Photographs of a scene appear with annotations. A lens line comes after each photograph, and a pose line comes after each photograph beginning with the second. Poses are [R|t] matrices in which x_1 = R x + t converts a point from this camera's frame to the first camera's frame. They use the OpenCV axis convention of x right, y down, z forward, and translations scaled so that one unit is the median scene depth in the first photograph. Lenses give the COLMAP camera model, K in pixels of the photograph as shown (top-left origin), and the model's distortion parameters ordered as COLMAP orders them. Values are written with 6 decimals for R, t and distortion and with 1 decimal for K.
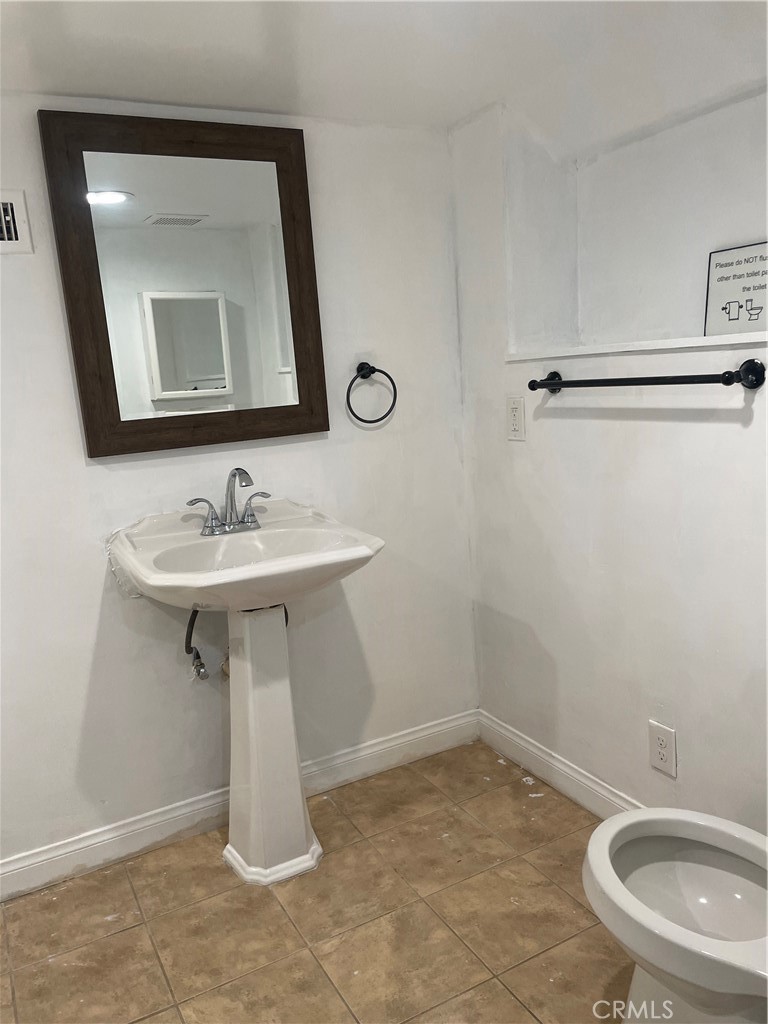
lens RADIAL K [[790.9, 0, 388.6], [0, 790.9, 507.0], [0, 0, 1]] dist [0.125202, -0.150788]
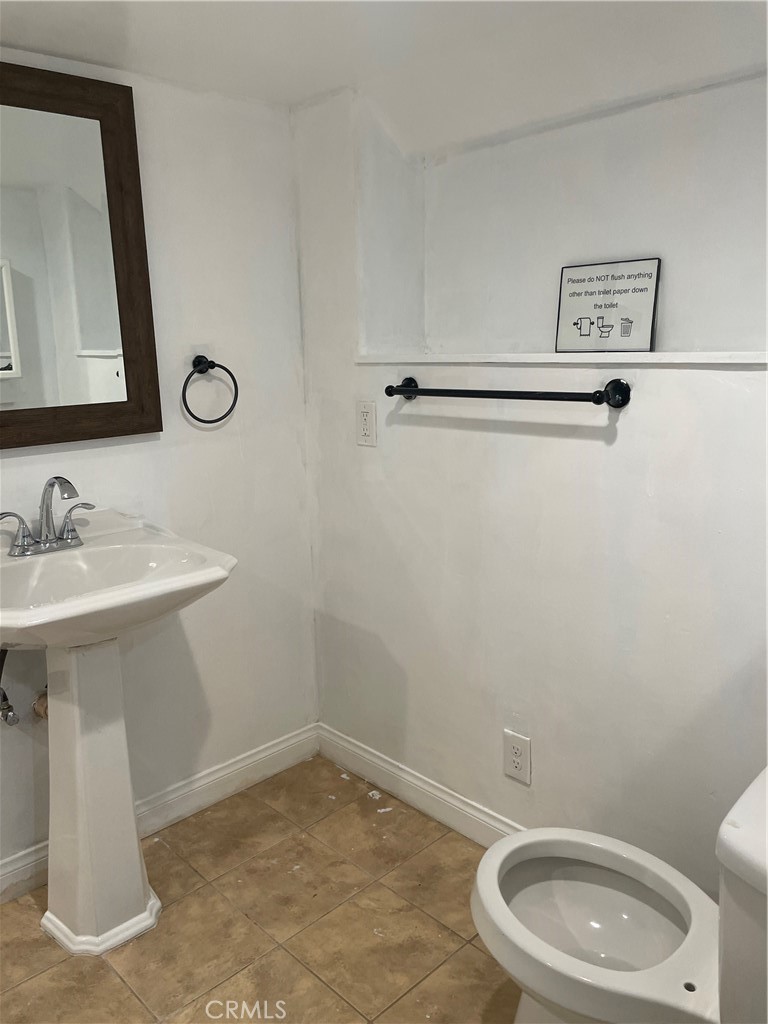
lens RADIAL K [[790.9, 0, 388.6], [0, 790.9, 507.0], [0, 0, 1]] dist [0.125202, -0.150788]
pose [[0.964408, -0.007624, 0.264307, -0.073216], [0.002179, 0.999780, 0.020885, -0.032494], [-0.264408, -0.019566, 0.964212, 0.074687]]
